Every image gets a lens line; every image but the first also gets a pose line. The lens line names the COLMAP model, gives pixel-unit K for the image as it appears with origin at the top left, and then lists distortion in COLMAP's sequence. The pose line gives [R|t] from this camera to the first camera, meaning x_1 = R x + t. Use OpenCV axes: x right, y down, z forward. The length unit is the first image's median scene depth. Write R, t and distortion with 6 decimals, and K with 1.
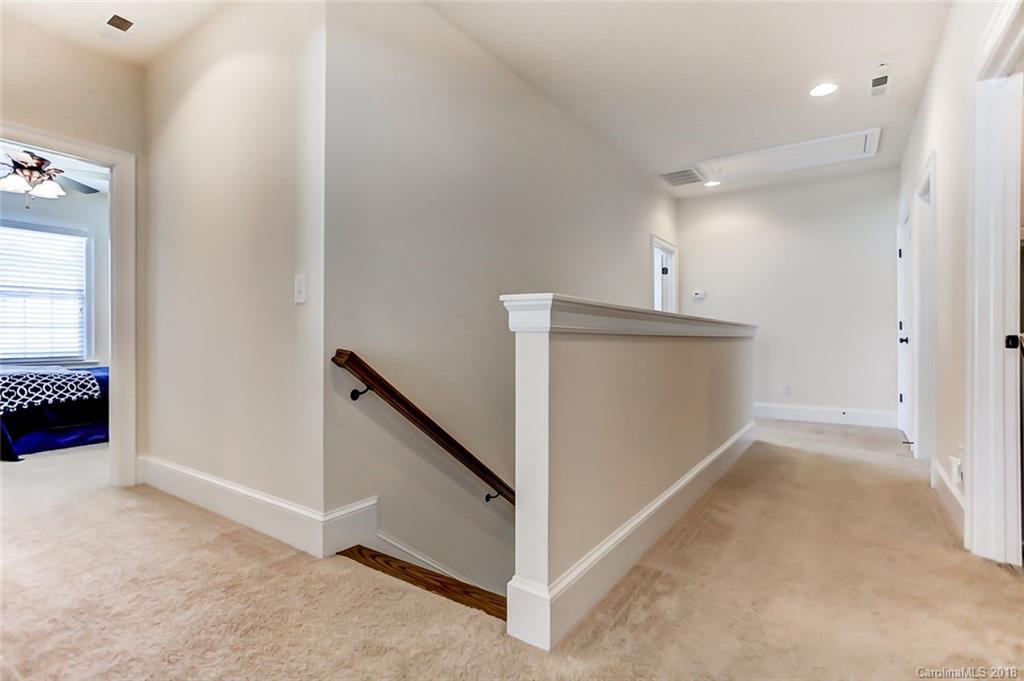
lens RADIAL K [[500.4, 0, 519.9], [0, 500.4, 336.1], [0, 0, 1]] dist [-0.017698, 0.005663]
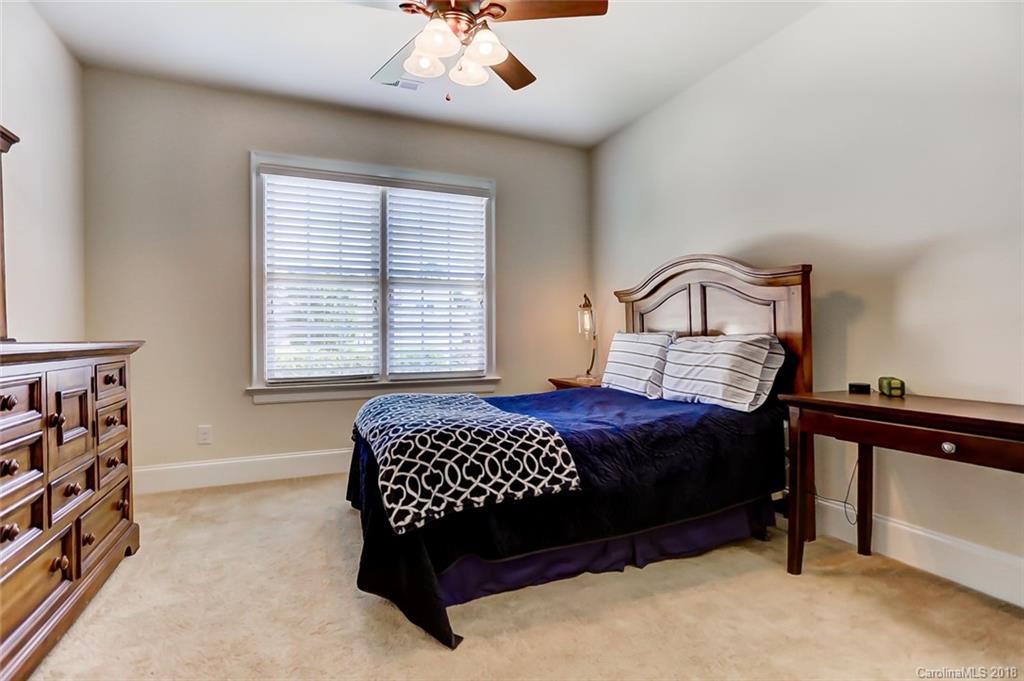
lens RADIAL K [[500.4, 0, 505.5], [0, 500.4, 343.6], [0, 0, 1]] dist [-0.017698, 0.005663]
pose [[0.841960, 0.009197, -0.539462, -0.702678], [0.002868, 0.999764, 0.021520, -0.016282], [0.539533, -0.019666, 0.841735, 0.627210]]
